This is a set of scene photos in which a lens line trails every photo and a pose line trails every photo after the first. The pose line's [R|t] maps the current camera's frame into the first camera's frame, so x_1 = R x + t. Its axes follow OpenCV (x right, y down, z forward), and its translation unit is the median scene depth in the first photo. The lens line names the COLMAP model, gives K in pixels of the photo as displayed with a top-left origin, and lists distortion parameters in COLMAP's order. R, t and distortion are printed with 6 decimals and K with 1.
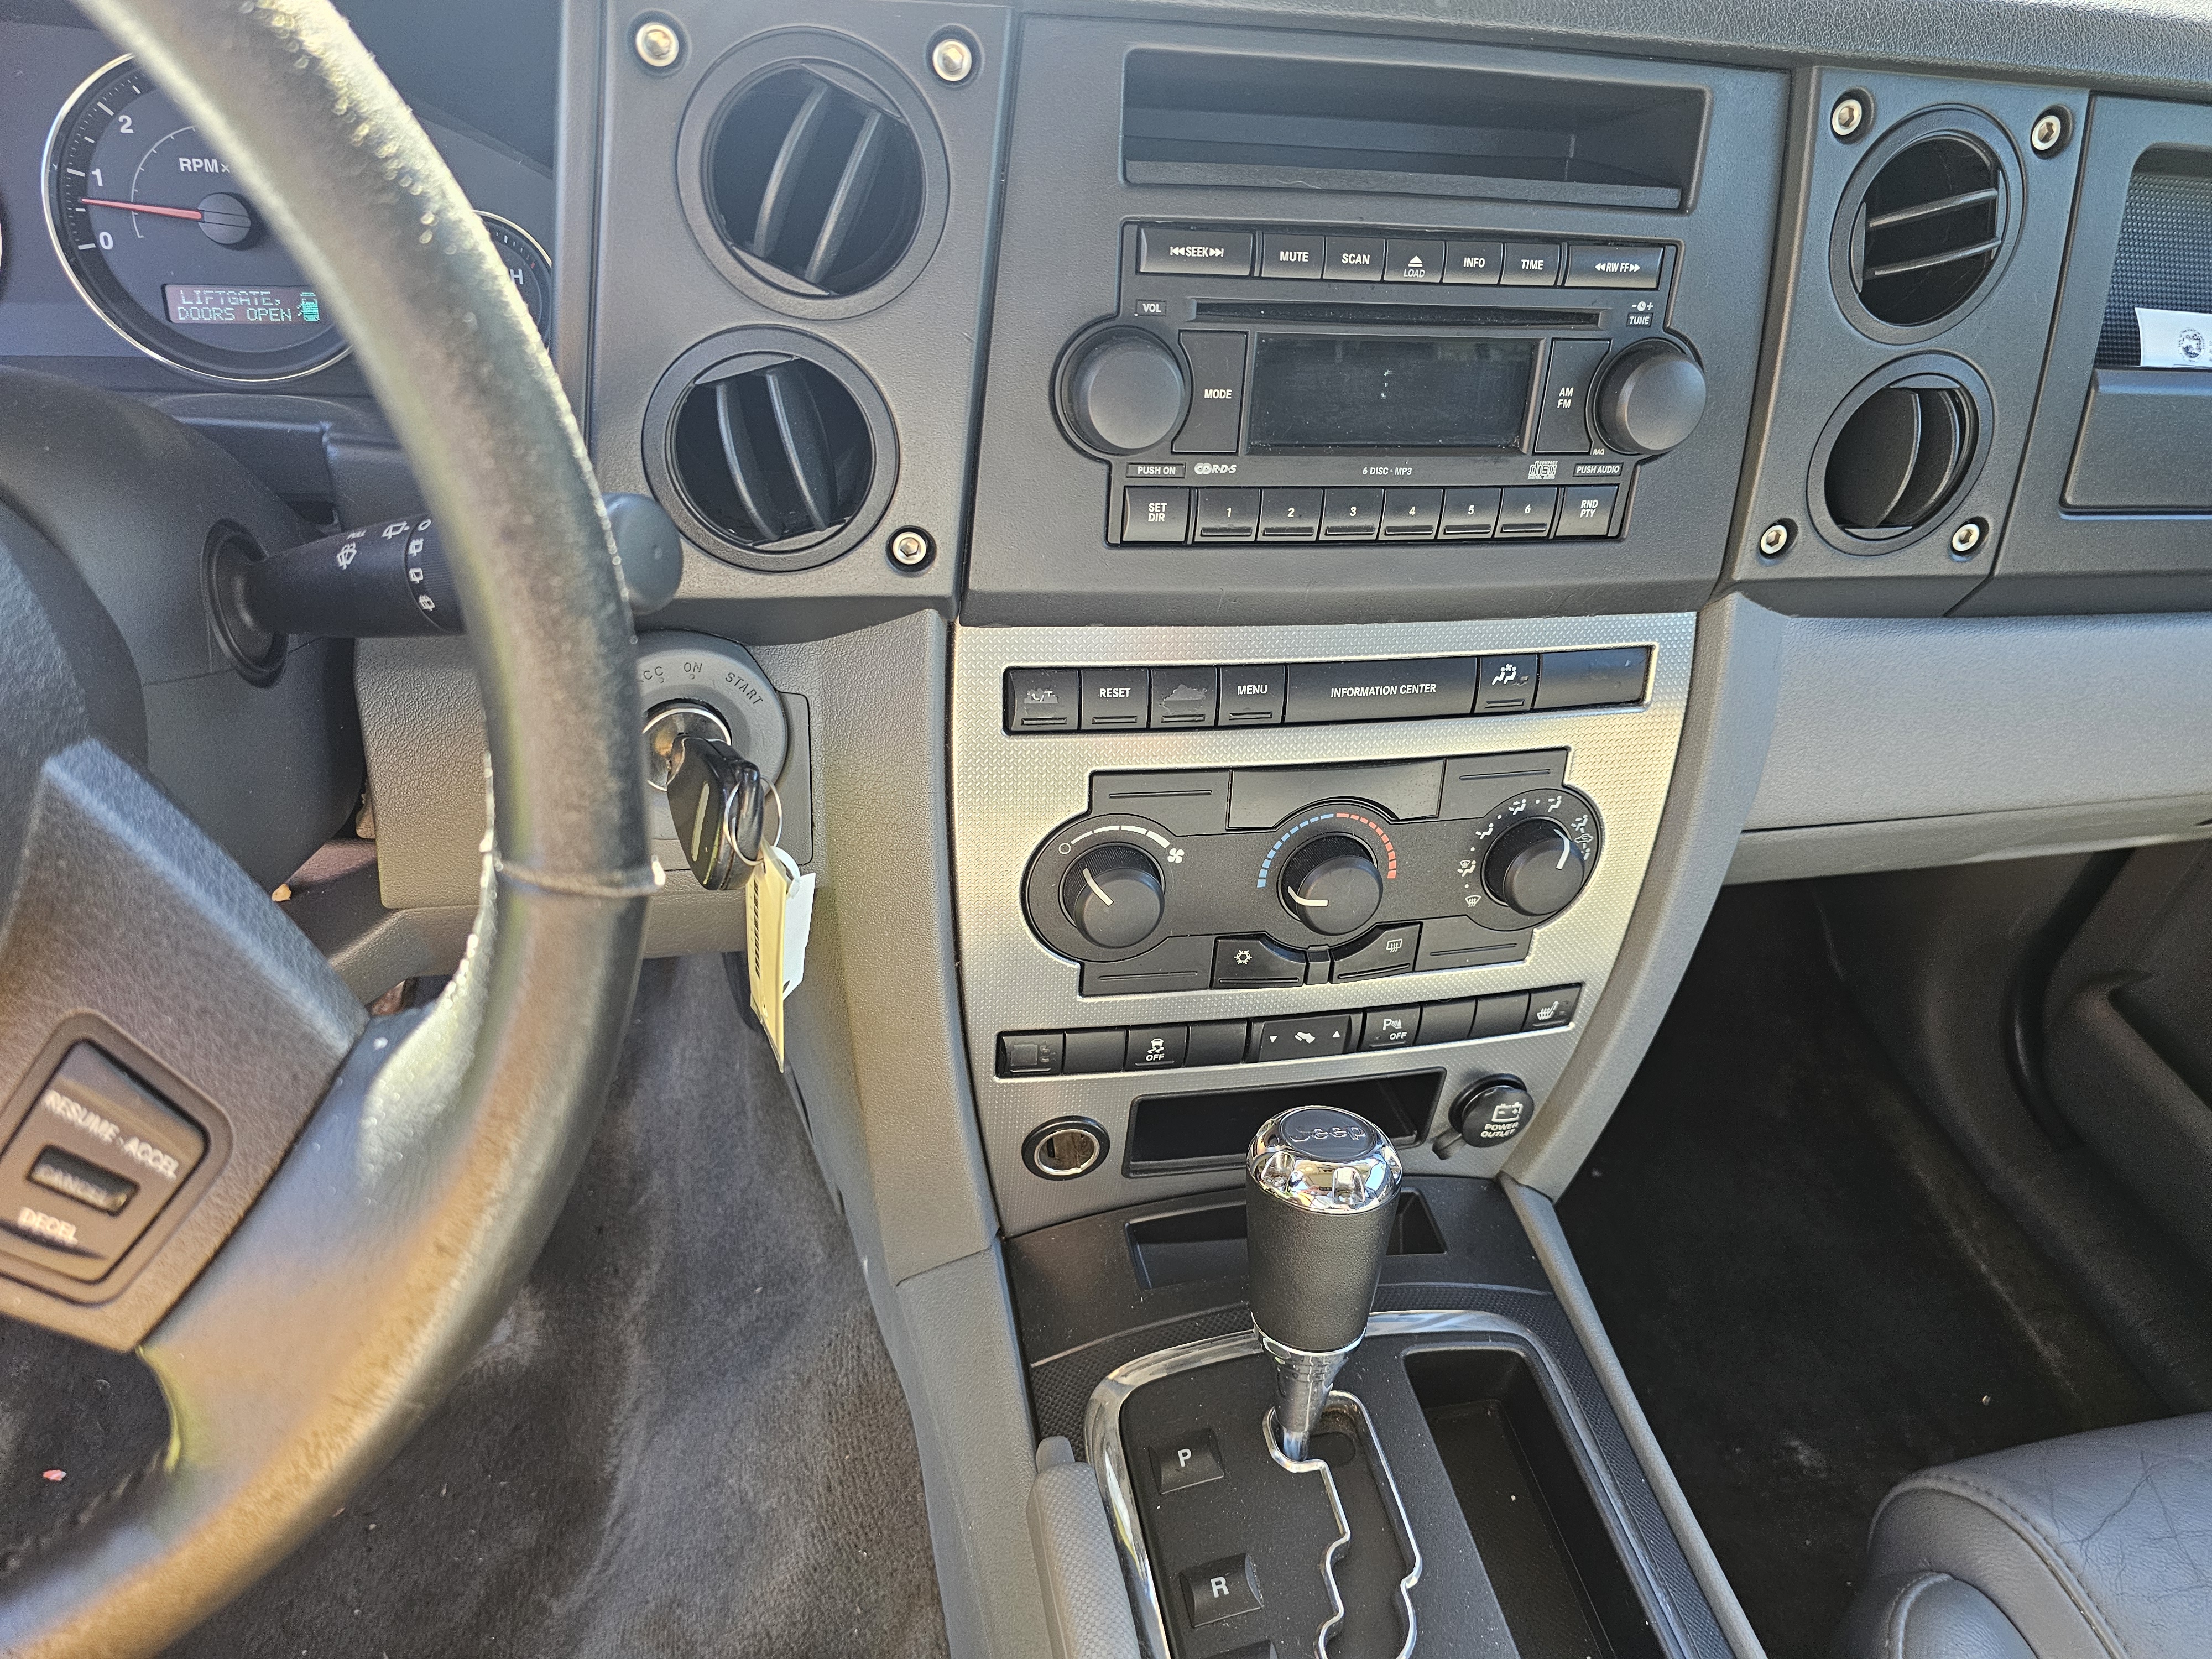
lens RADIAL K [[1520.8, 0, 1168.2], [0, 1520.8, 800.2], [0, 0, 1]] dist [0.038185, -0.038039]
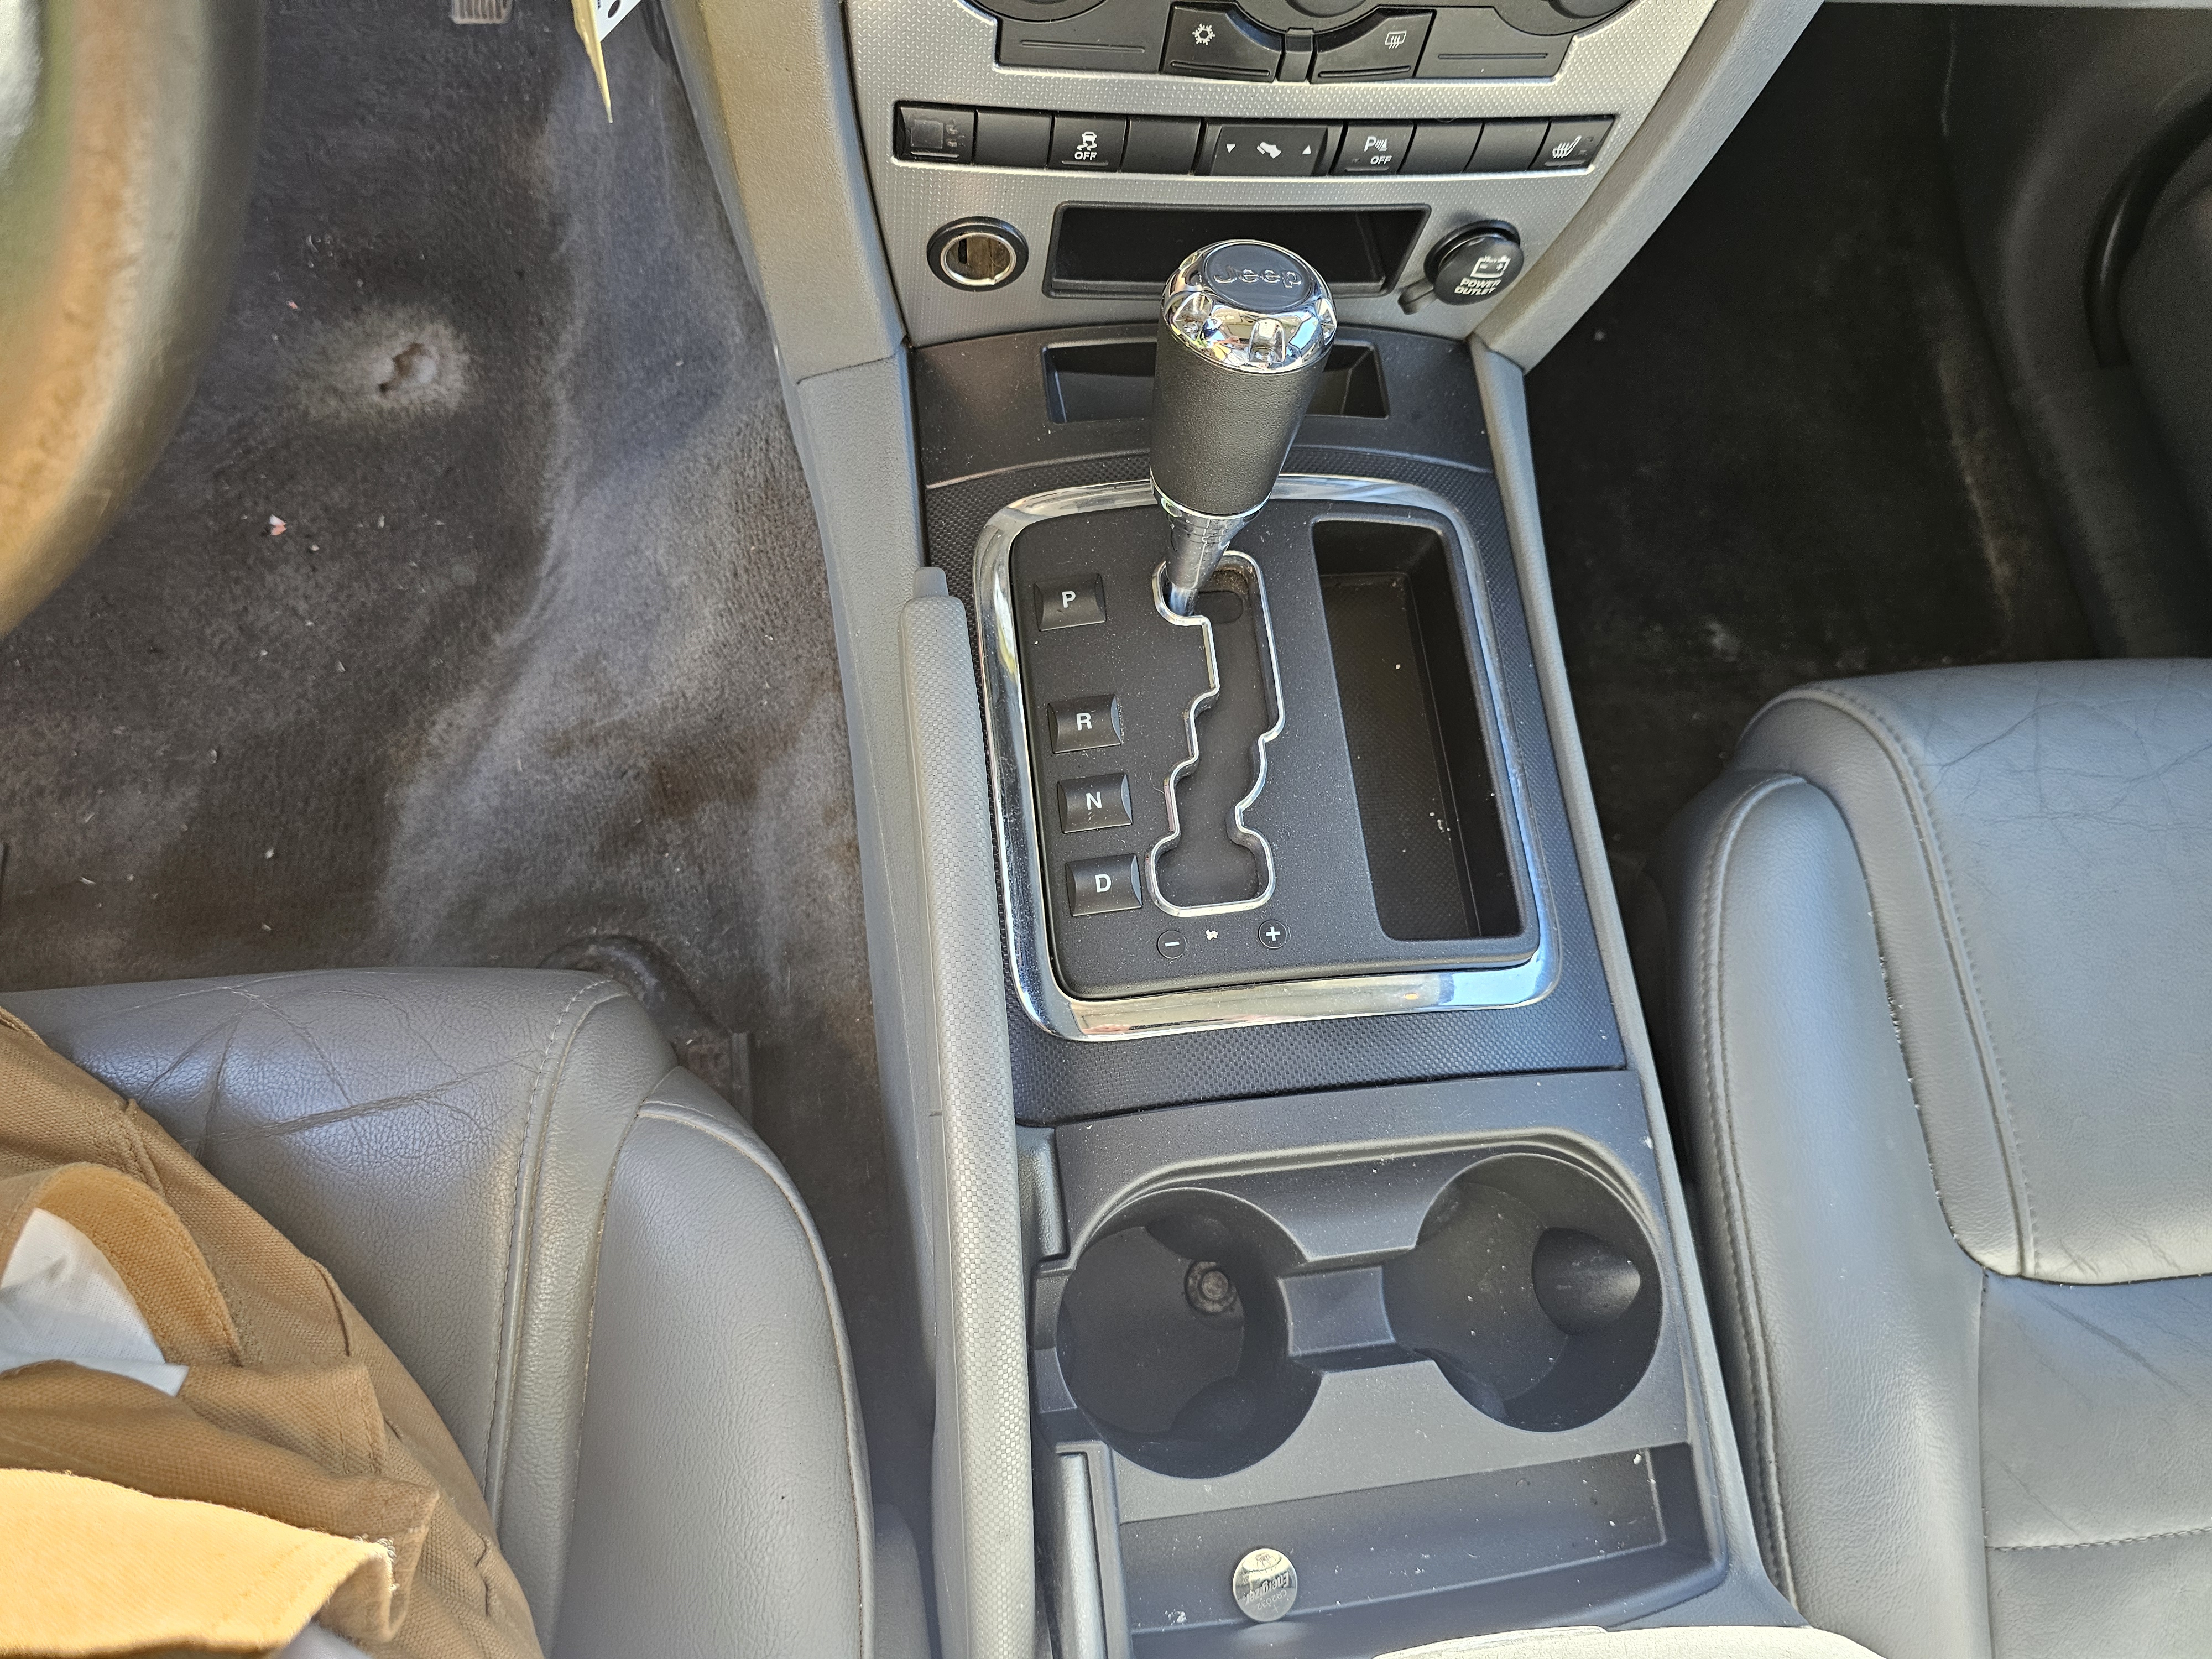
lens RADIAL K [[1520.8, 0, 1168.2], [0, 1520.8, 800.2], [0, 0, 1]] dist [0.038185, -0.038039]
pose [[0.994014, 0.108254, 0.014722, 0.059200], [-0.098768, 0.832841, 0.544629, 0.000896], [0.046697, -0.542823, 0.838548, 0.093901]]
